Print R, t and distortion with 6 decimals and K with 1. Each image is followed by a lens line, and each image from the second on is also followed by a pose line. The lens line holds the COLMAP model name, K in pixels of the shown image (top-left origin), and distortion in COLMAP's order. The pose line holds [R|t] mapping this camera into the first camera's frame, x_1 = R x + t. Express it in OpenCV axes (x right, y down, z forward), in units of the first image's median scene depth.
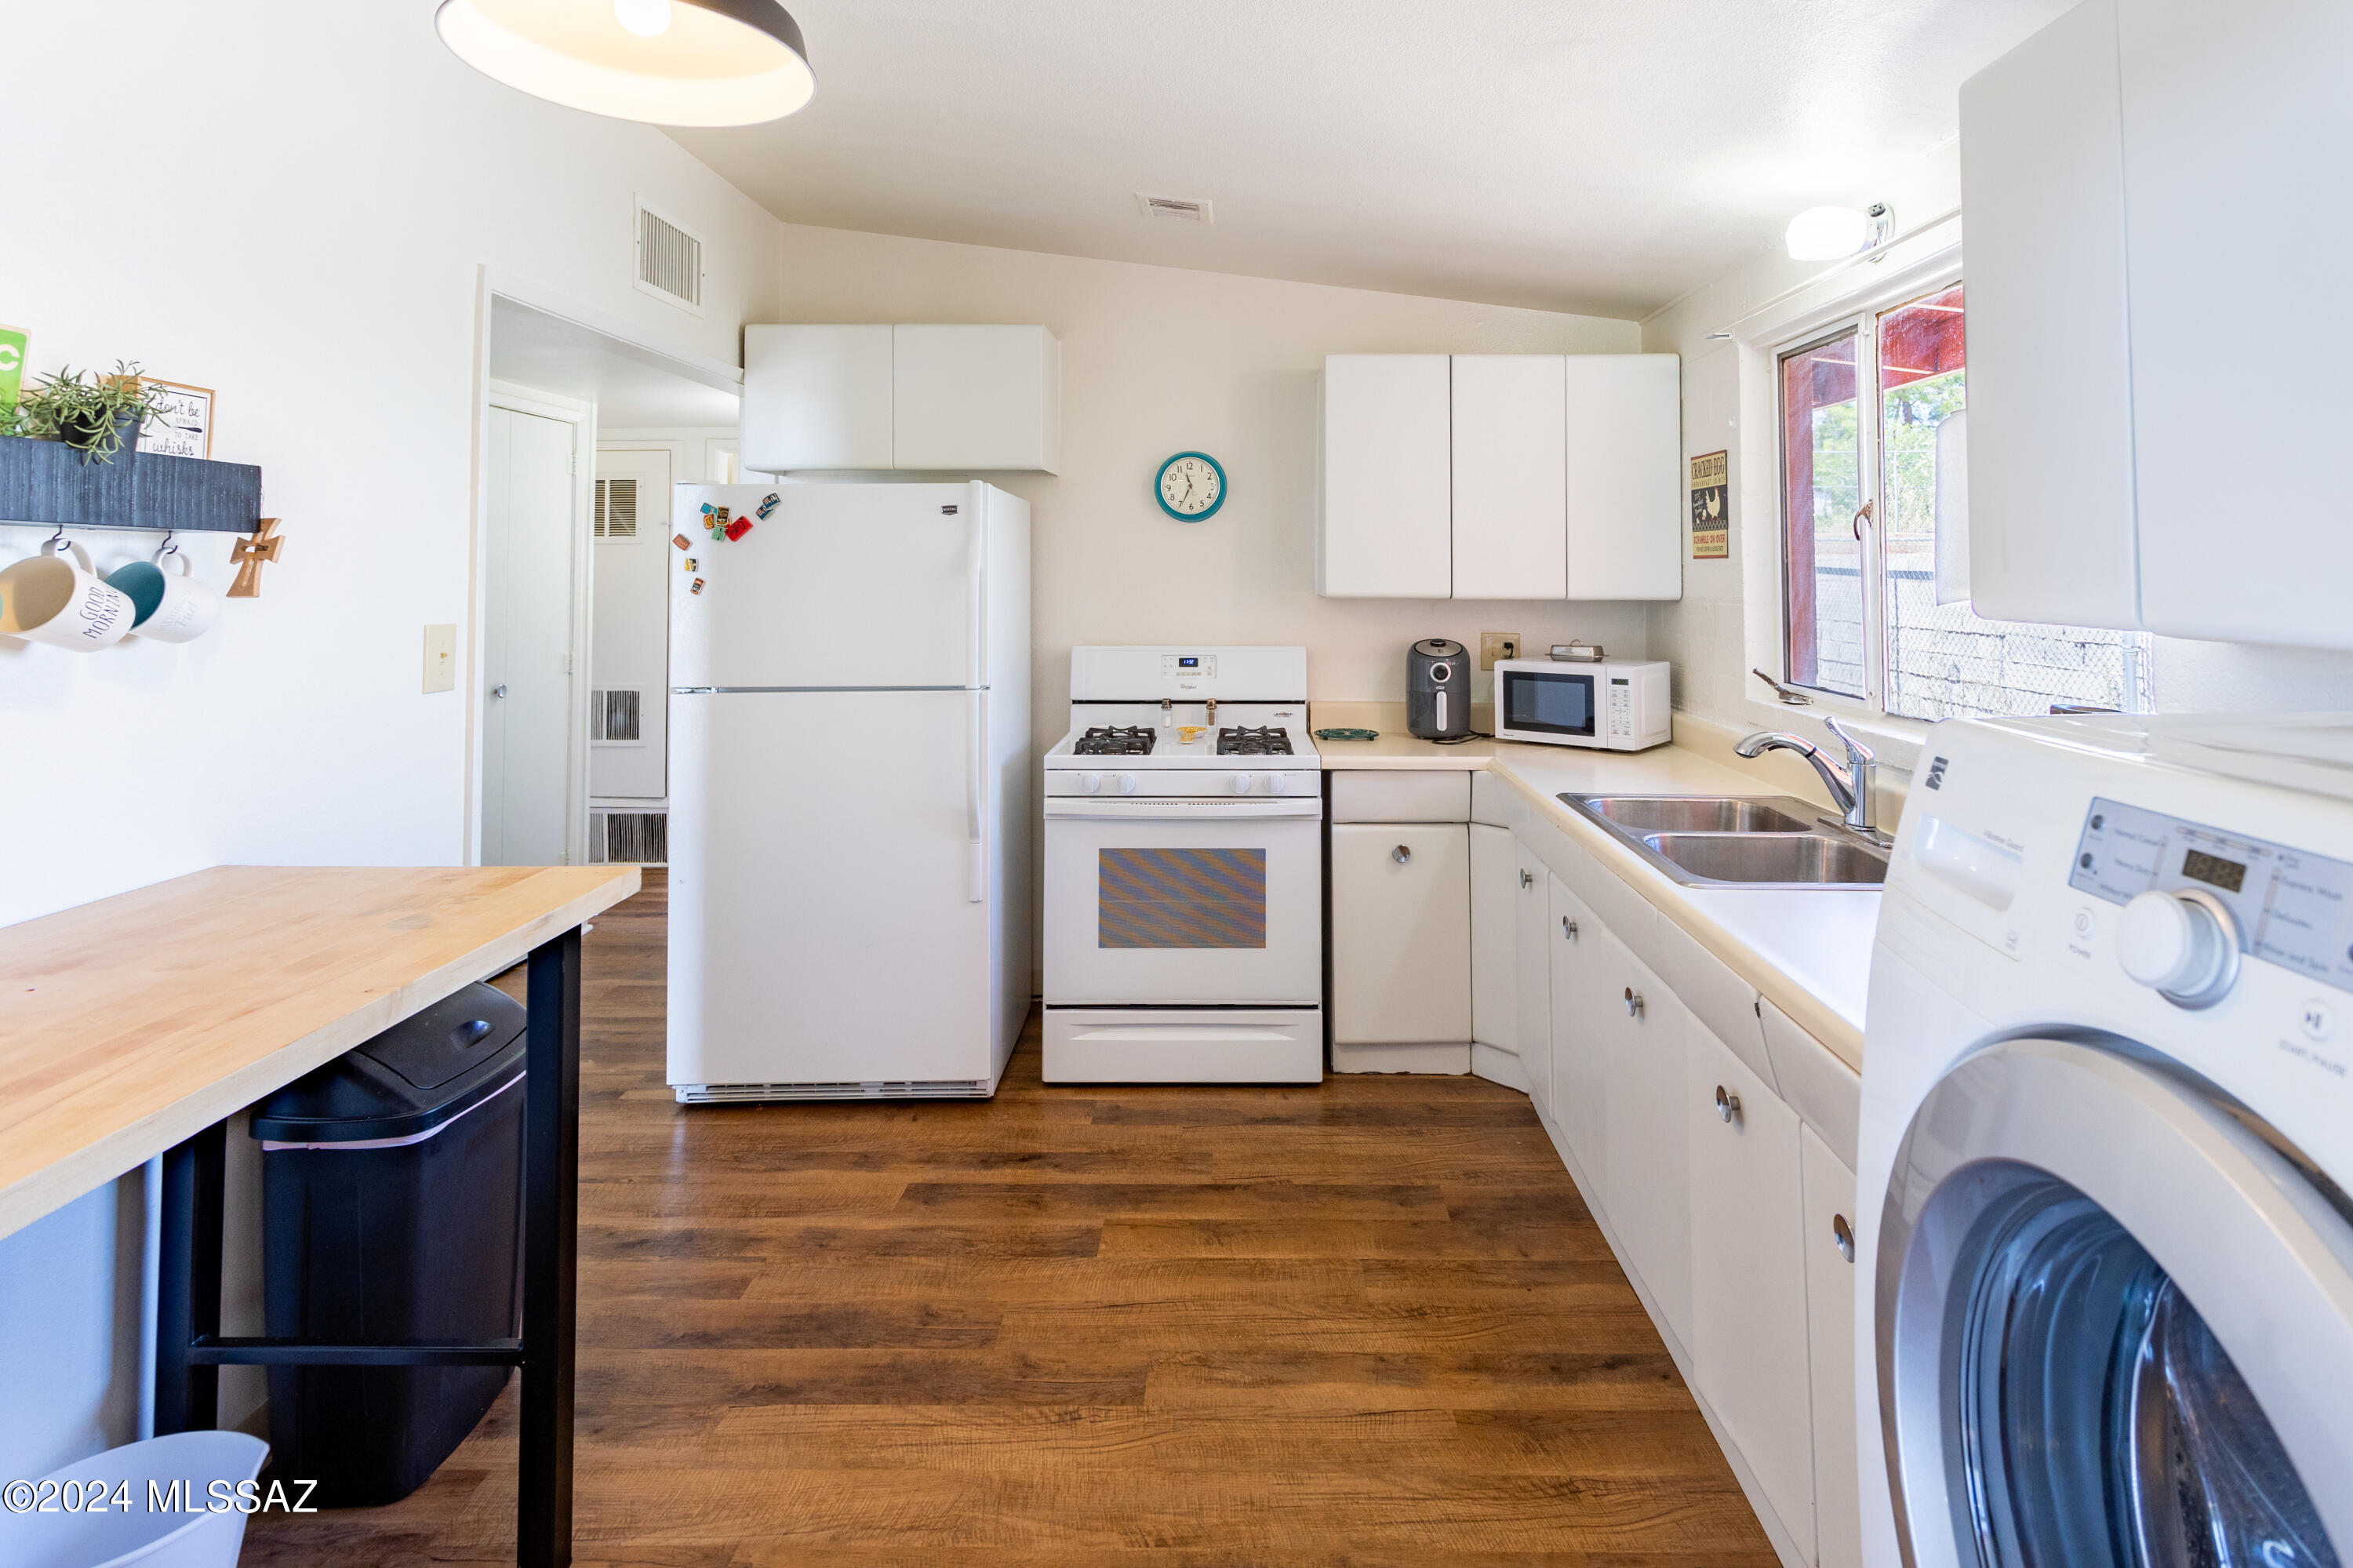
lens RADIAL K [[1181.4, 0, 1218.0], [0, 1181.4, 581.8], [0, 0, 1]] dist [-0.000798, 0.000036]
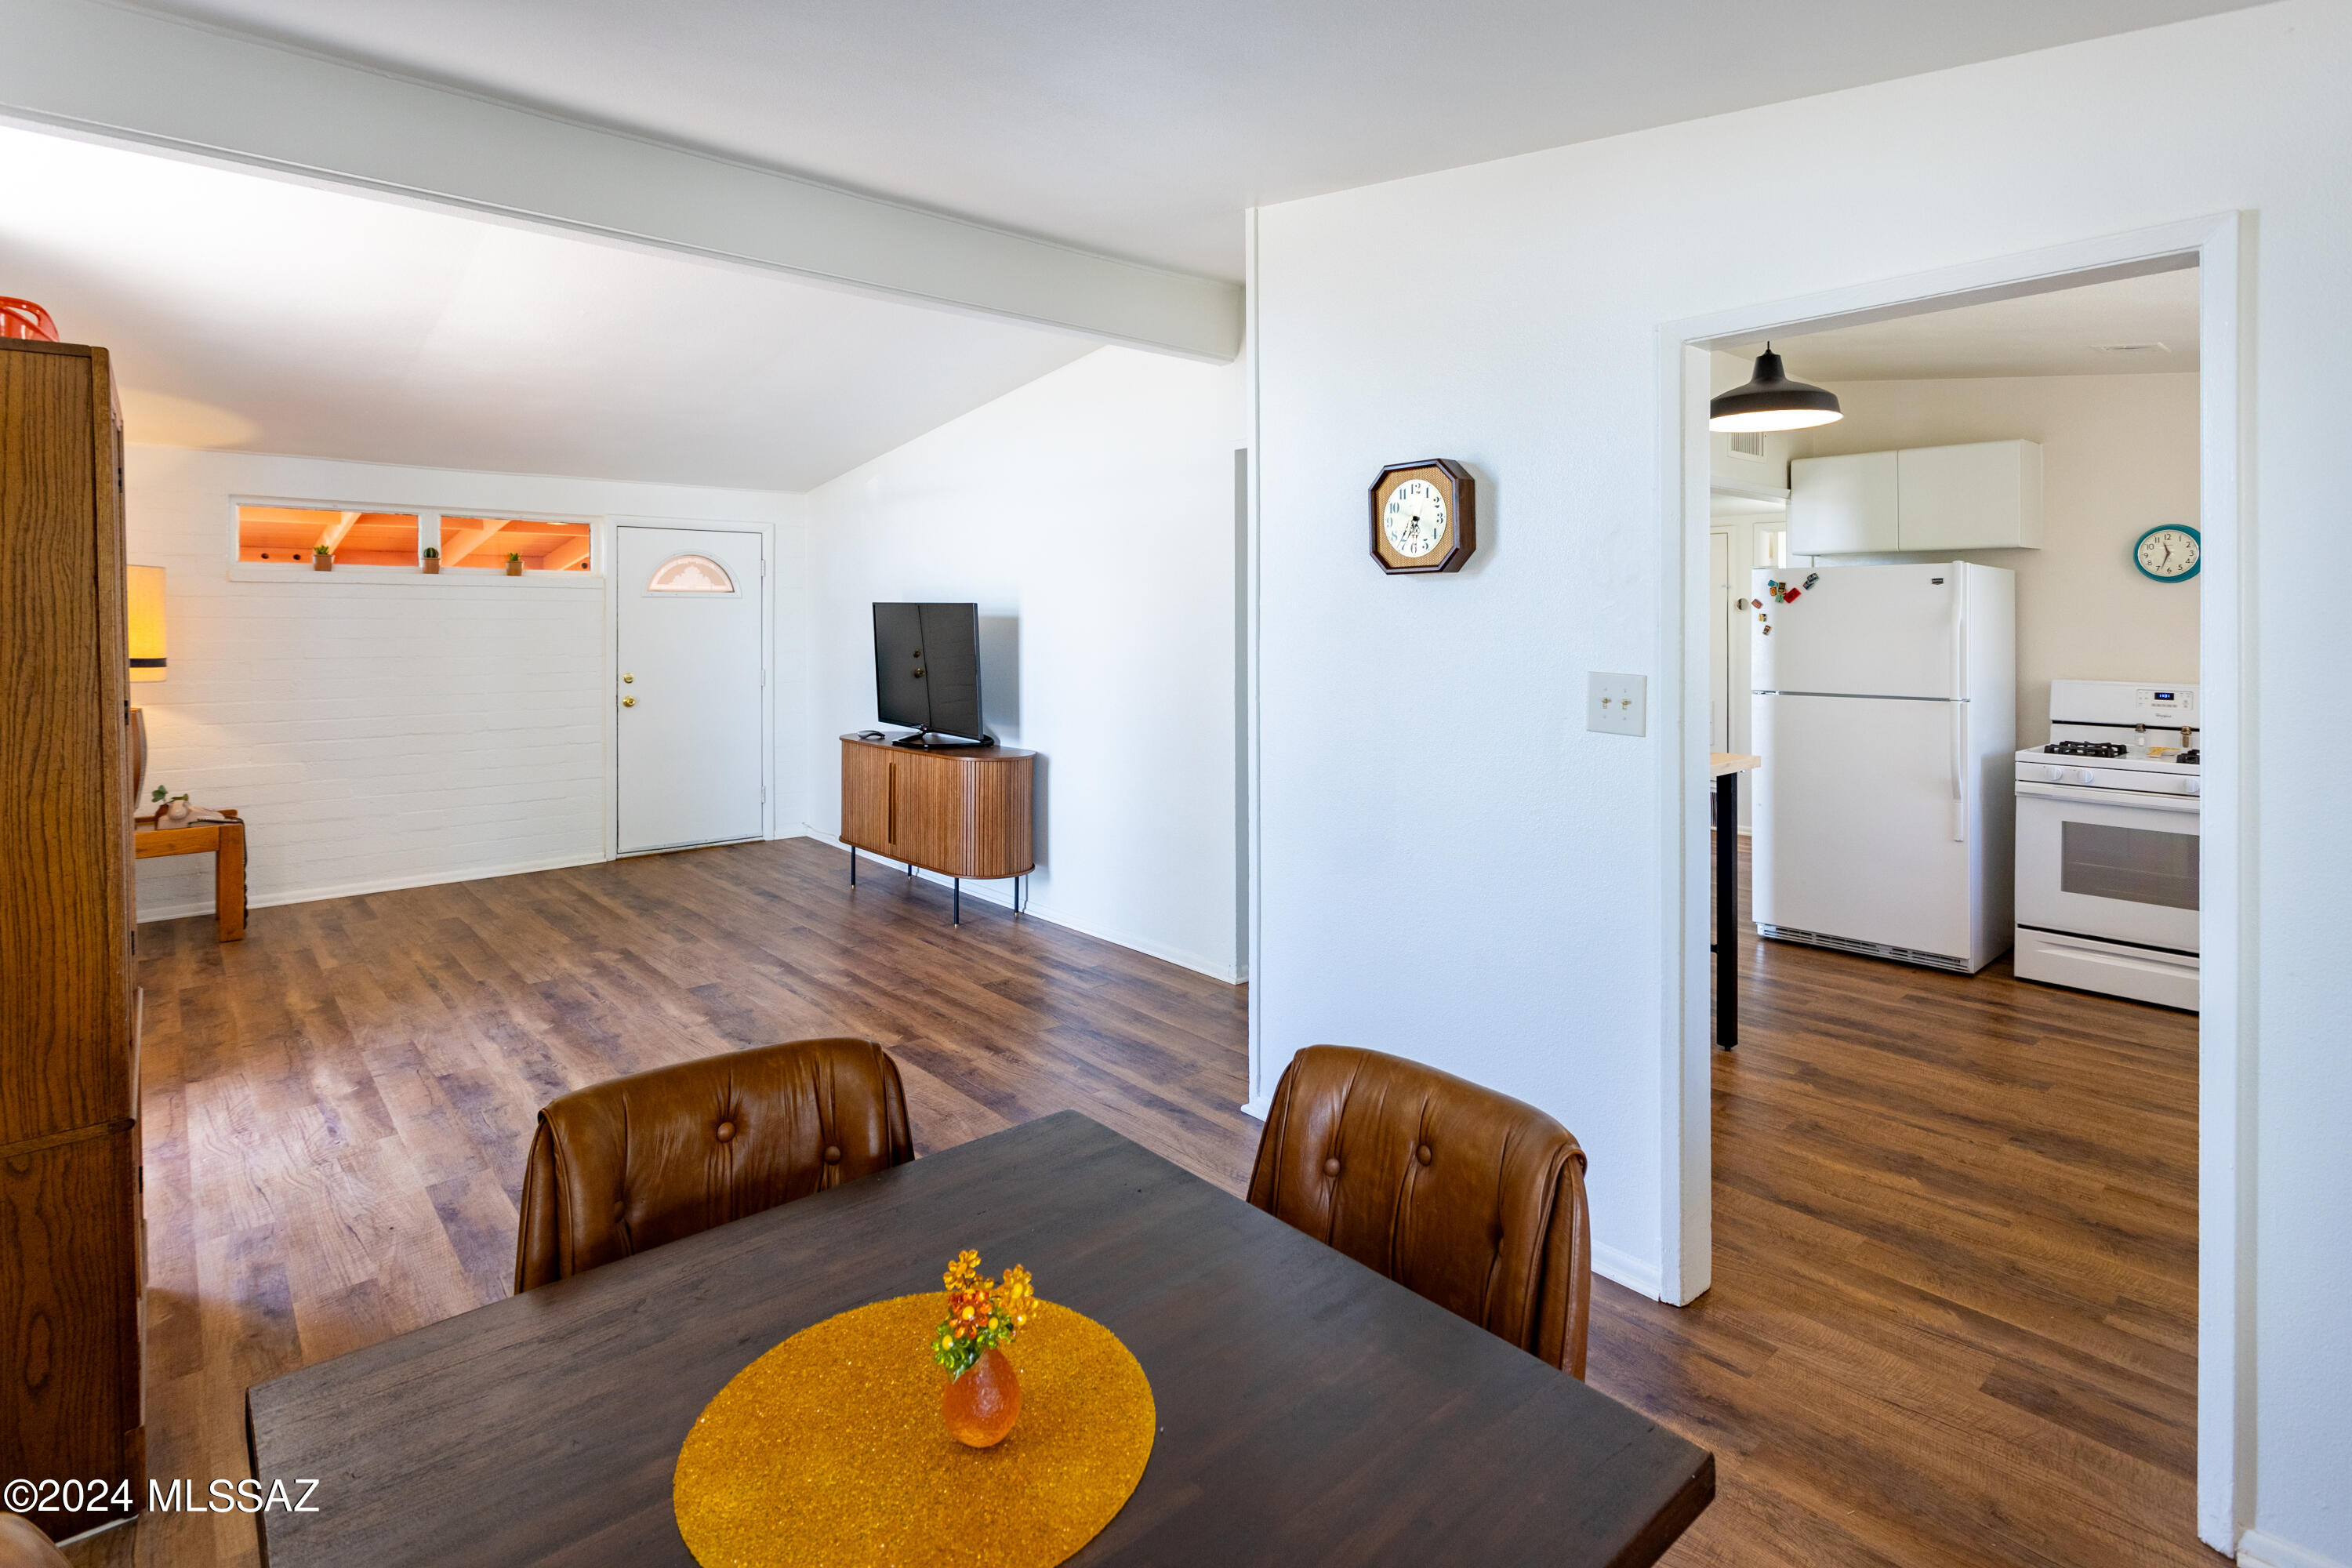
lens RADIAL K [[1180.8, 0, 1217.5], [0, 1180.8, 581.9], [0, 0, 1]] dist [-0.000798, 0.000036]
pose [[0.689719, -0.019064, -0.723826, 0.228577], [-0.010472, 0.999286, -0.036297, 0.004112], [0.724002, 0.032614, 0.689027, -0.700645]]
